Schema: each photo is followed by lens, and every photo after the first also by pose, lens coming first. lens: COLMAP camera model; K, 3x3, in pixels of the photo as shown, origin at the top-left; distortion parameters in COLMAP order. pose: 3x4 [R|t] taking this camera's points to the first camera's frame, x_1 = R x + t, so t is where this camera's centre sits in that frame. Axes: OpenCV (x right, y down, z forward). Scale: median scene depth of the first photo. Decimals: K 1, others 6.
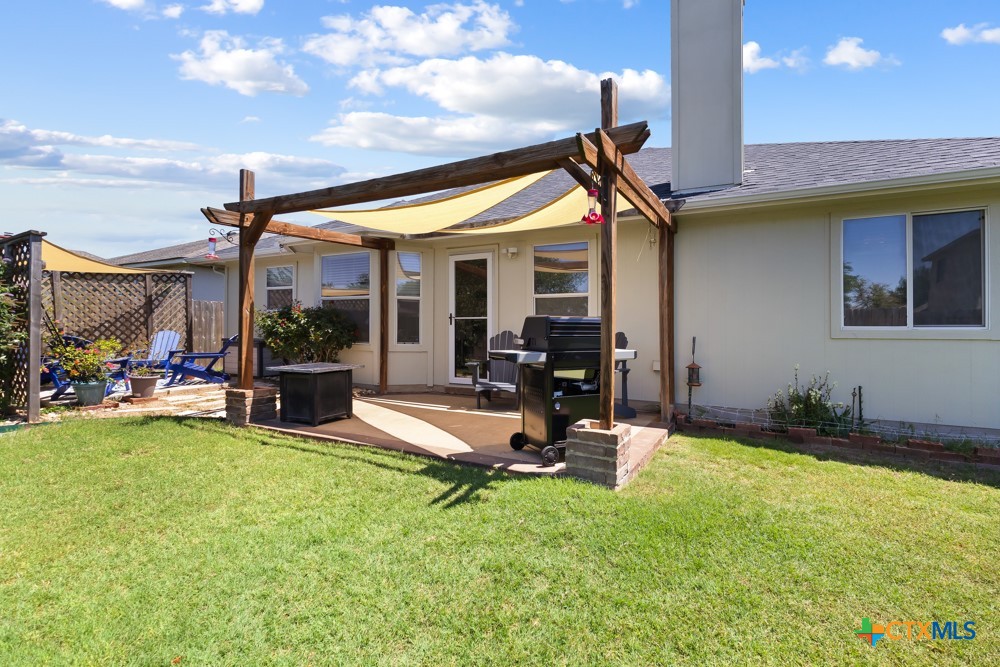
lens RADIAL K [[466.0, 0, 508.9], [0, 466.0, 334.4], [0, 0, 1]] dist [0.001130, 0.000923]
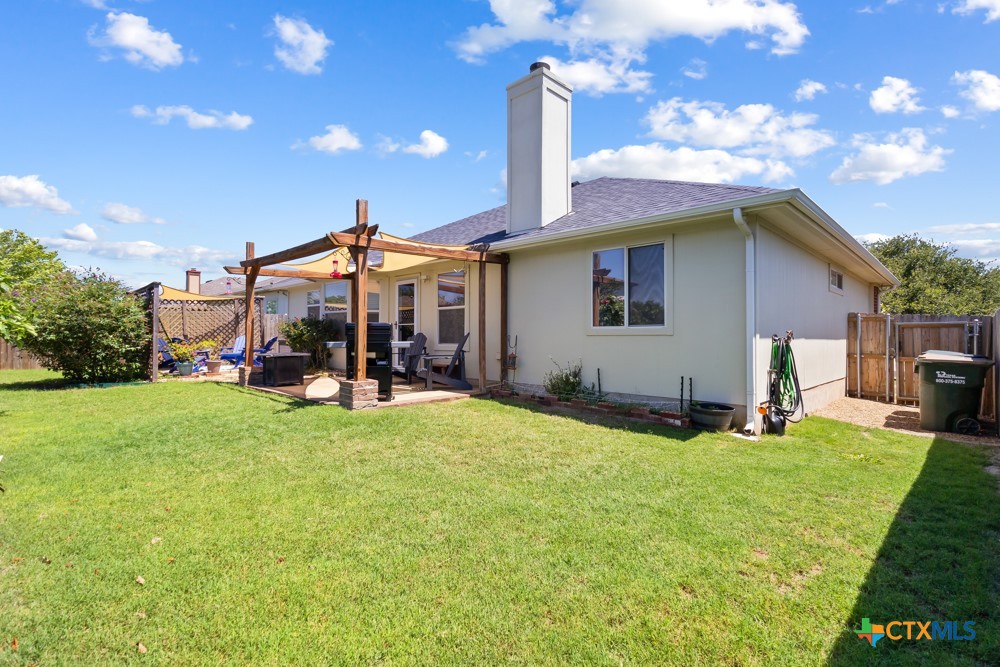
lens RADIAL K [[488.2, 0, 500.0], [0, 488.2, 333.5], [0, 0, 1]] dist [-0.002010, -0.000202]
pose [[0.960076, -0.008247, -0.279618, 0.816434], [0.003744, 0.999855, -0.016635, 0.025583], [0.279715, 0.014924, 0.959967, -0.474829]]
